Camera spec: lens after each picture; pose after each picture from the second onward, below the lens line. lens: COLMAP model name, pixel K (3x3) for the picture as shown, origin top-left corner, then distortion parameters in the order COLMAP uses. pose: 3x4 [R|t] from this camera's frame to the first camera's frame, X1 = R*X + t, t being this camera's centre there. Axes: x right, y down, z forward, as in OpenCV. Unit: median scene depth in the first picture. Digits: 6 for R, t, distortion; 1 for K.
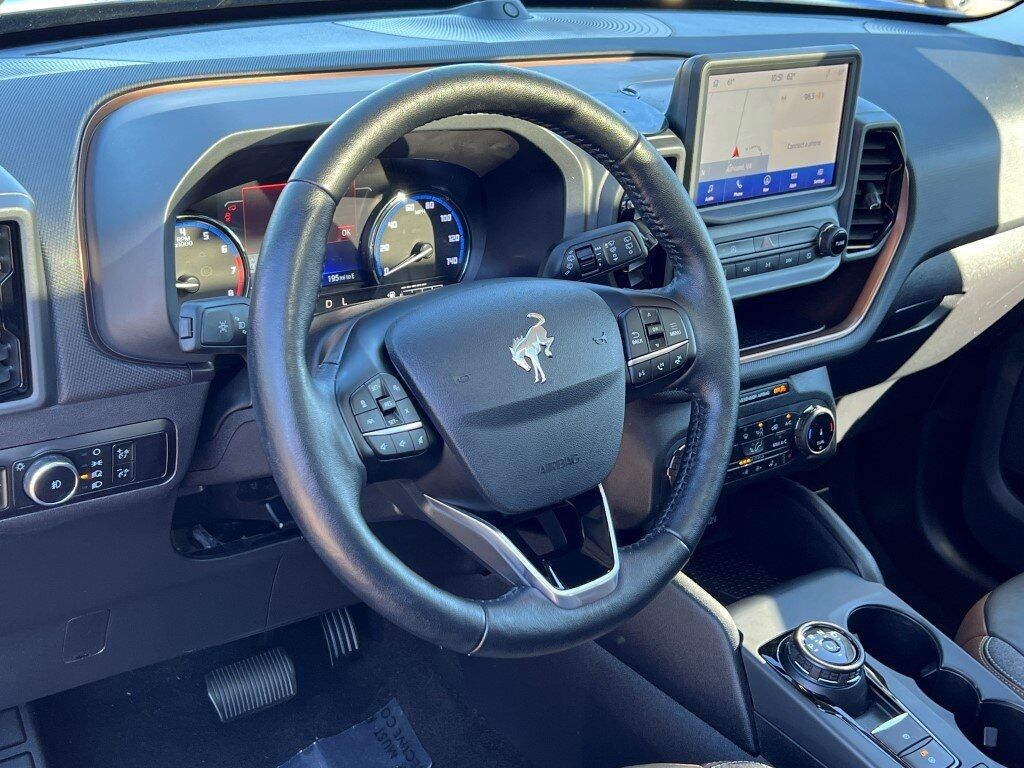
lens RADIAL K [[1390.5, 0, 504.9], [0, 1390.5, 392.8], [0, 0, 1]] dist [0.085182, 0.000000]
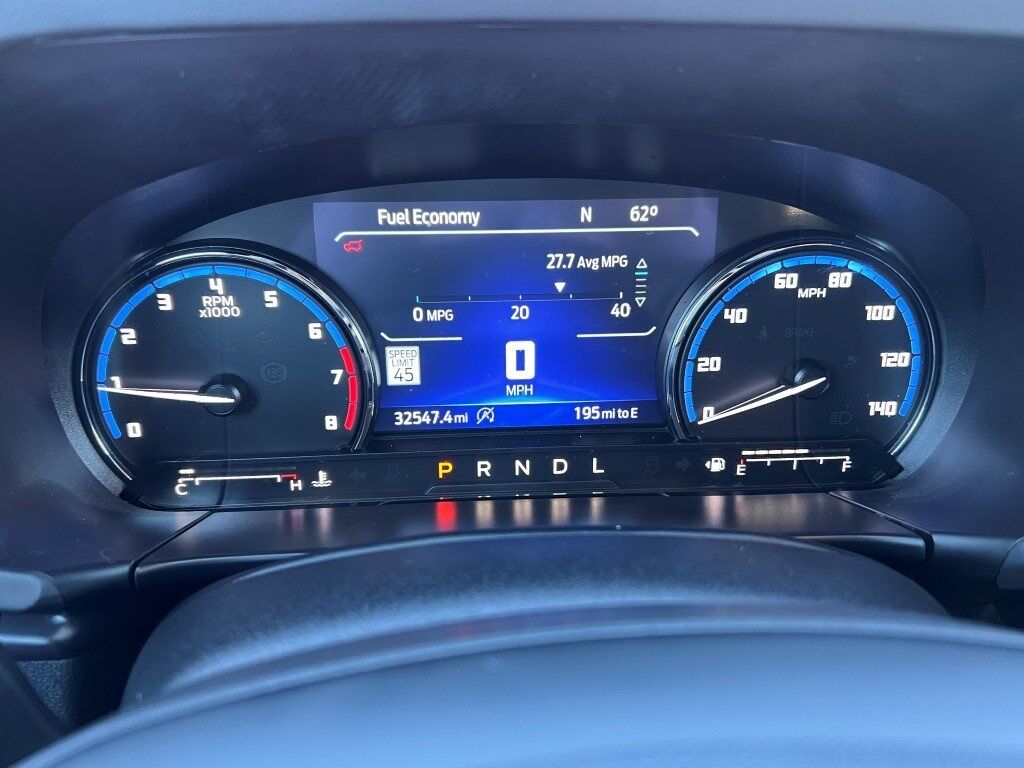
lens RADIAL K [[840.3, 0, 513.8], [0, 840.3, 385.7], [0, 0, 1]] dist [0.002756, -0.006394]
pose [[0.820691, 0.166456, -0.546589, 0.011772], [-0.158488, 0.985405, 0.062125, -0.103182], [0.548952, 0.035642, 0.835093, 0.731496]]
